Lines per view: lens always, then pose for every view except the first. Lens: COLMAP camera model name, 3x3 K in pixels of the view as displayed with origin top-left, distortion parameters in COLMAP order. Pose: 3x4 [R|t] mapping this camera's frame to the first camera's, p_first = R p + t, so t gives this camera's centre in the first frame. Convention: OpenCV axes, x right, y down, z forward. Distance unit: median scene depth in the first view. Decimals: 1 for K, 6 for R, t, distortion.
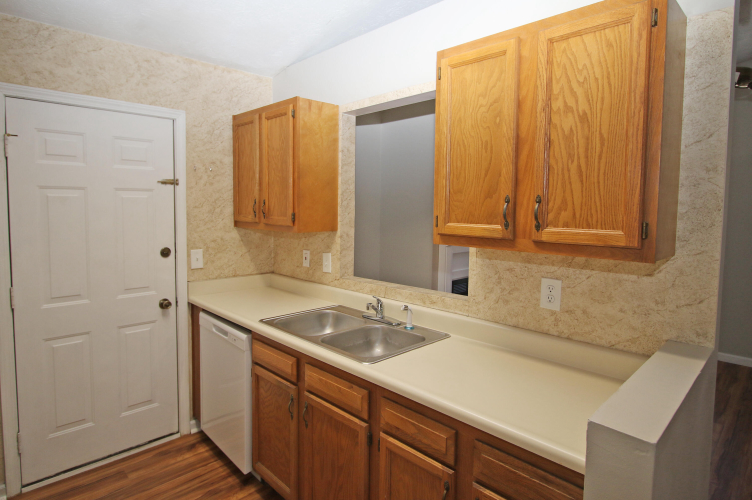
lens RADIAL K [[423.5, 0, 367.1], [0, 423.5, 231.5], [0, 0, 1]] dist [-0.022623, -0.000419]
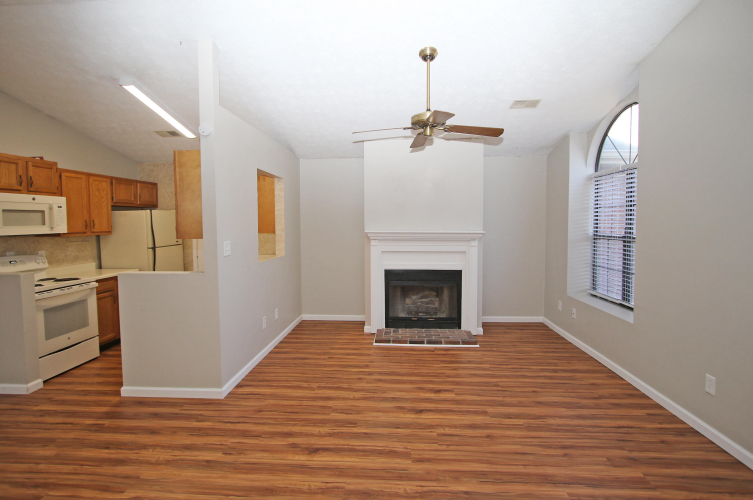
lens RADIAL K [[374.2, 0, 375.6], [0, 374.2, 240.6], [0, 0, 1]] dist [-0.018078, 0.002705]
pose [[0.676186, 0.027009, -0.736236, 1.649499], [-0.034325, 0.999398, 0.005138, 0.005822], [0.735931, 0.021797, 0.676705, 0.088605]]
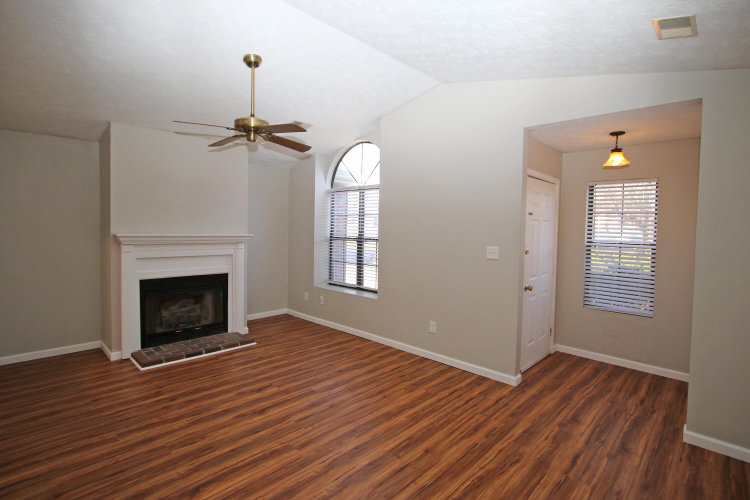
lens RADIAL K [[367.5, 0, 373.1], [0, 367.5, 237.9], [0, 0, 1]] dist [-0.011318, 0.000626]
pose [[0.999321, 0.008091, 0.035945, 1.229869], [-0.007143, 0.999625, -0.026425, 0.016147], [-0.036146, 0.026151, 0.999004, -0.186740]]
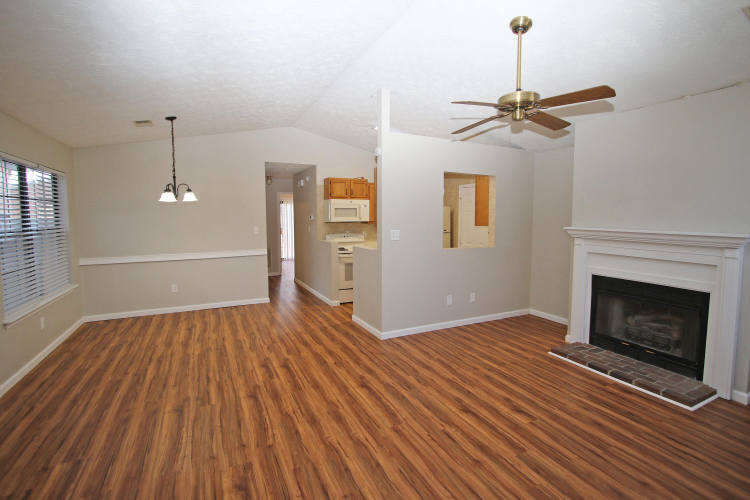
lens RADIAL K [[348.4, 0, 374.5], [0, 348.4, 242.1], [0, 0, 1]] dist [-0.014817, 0.002175]
pose [[-0.300001, 0.064819, -0.951734, 1.945355], [-0.062611, 0.994200, 0.087447, -0.045325], [0.951882, 0.085824, -0.294202, 0.943362]]
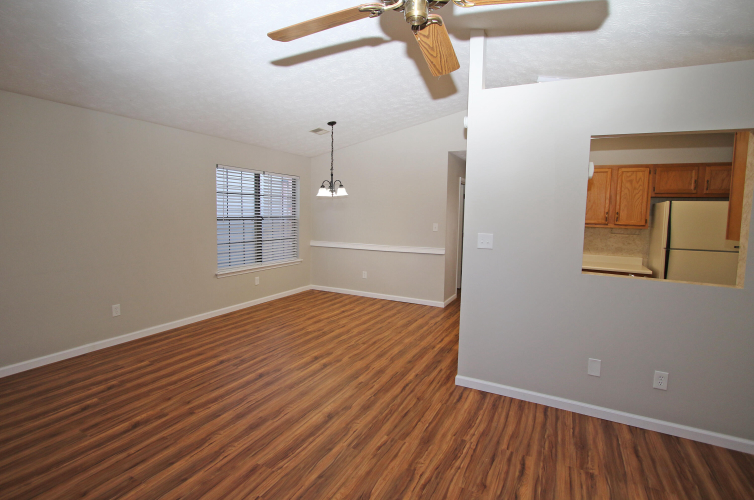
lens RADIAL K [[374.7, 0, 375.3], [0, 374.7, 237.2], [0, 0, 1]] dist [-0.018078, 0.002705]
pose [[-0.945178, -0.006325, -0.326494, 1.104158], [-0.051107, 0.990357, 0.128768, -0.086208], [0.322532, 0.138395, -0.936387, 1.535439]]
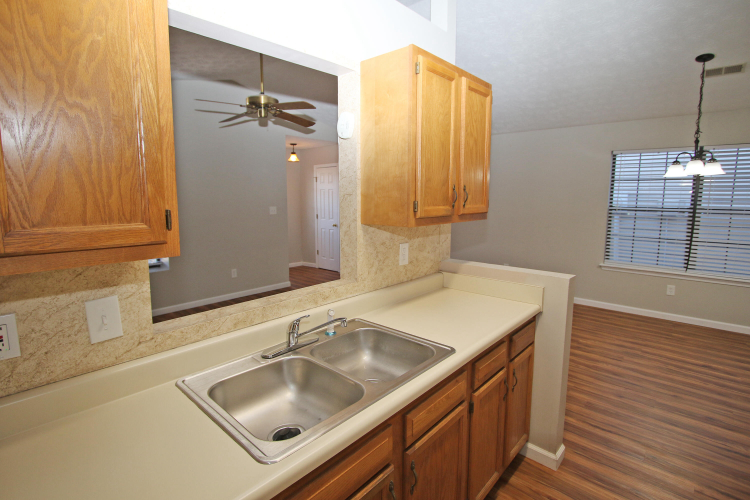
lens RADIAL K [[367.5, 0, 377.2], [0, 367.5, 235.8], [0, 0, 1]] dist [-0.011318, 0.000626]
pose [[-0.077225, -0.114461, 0.990422, -0.485744], [0.060576, 0.991014, 0.119253, -0.041543], [-0.995172, 0.069205, -0.069597, 0.725992]]
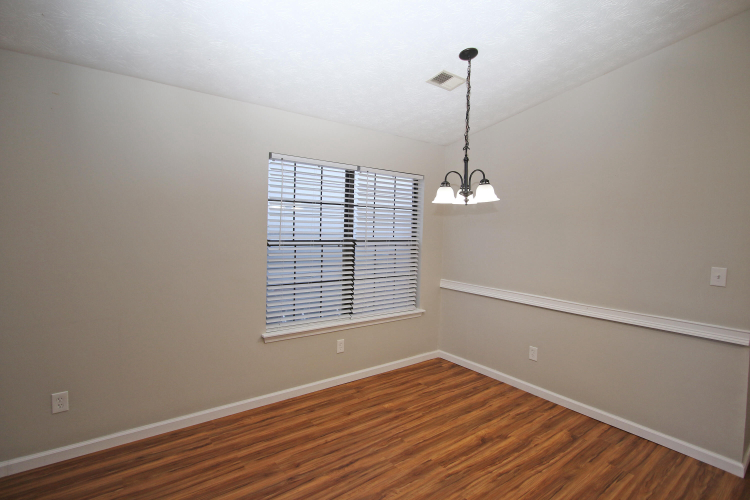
lens RADIAL K [[367.5, 0, 376.6], [0, 367.5, 238.4], [0, 0, 1]] dist [-0.011318, 0.000626]
pose [[-0.993942, -0.044959, 0.100294, 0.800589], [-0.034564, 0.994073, 0.103078, -0.034199], [-0.104334, 0.098987, -0.989604, 0.533950]]
